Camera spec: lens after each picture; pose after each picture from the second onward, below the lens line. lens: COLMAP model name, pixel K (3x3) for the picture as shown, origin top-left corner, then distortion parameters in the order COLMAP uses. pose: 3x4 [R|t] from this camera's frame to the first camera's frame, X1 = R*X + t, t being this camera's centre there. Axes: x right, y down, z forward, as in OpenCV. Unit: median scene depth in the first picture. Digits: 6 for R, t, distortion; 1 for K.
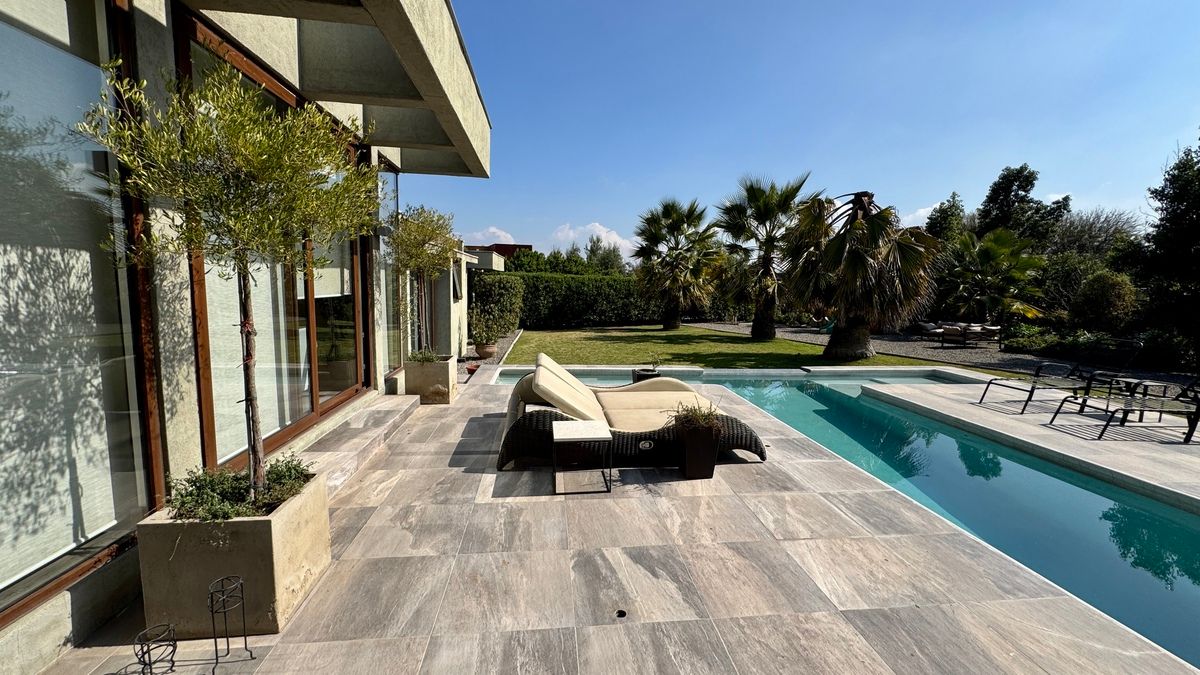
lens RADIAL K [[478.6, 0, 601.8], [0, 478.6, 340.8], [0, 0, 1]] dist [-0.000858, 0.000483]
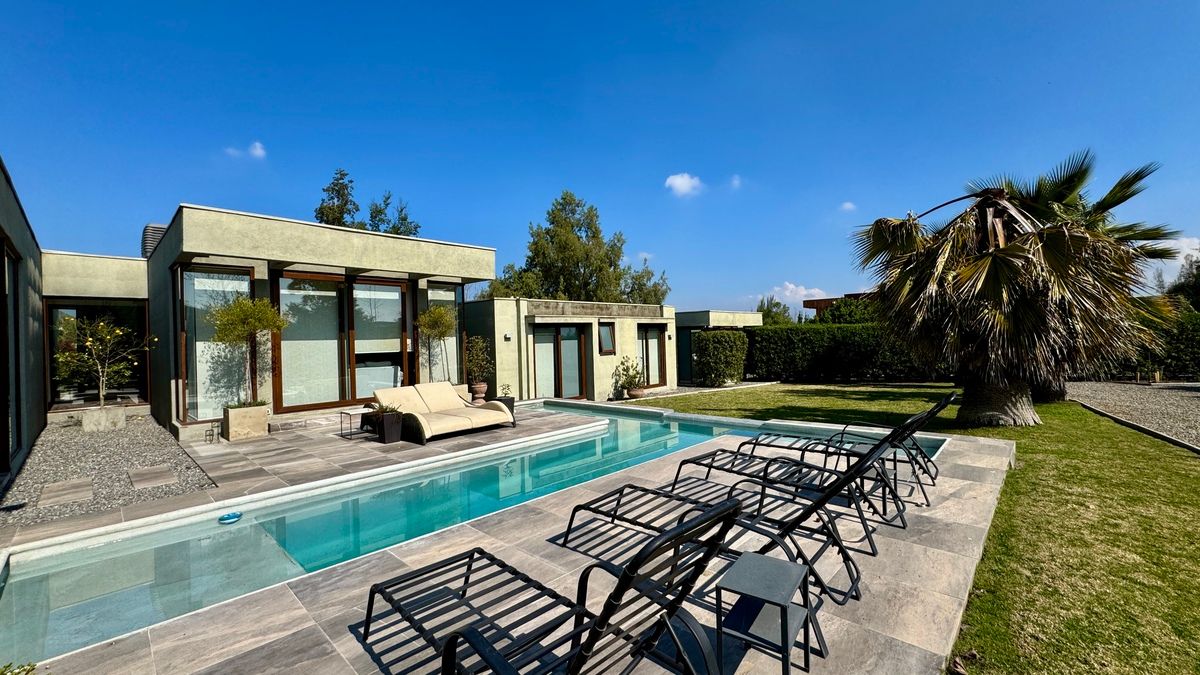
lens RADIAL K [[478.6, 0, 599.9], [0, 478.6, 339.9], [0, 0, 1]] dist [-0.000858, 0.000483]
pose [[0.639982, -0.057485, -0.766237, 0.432042], [-0.039480, 0.993421, -0.107503, 0.012566], [0.767375, 0.099051, 0.633501, 0.082408]]
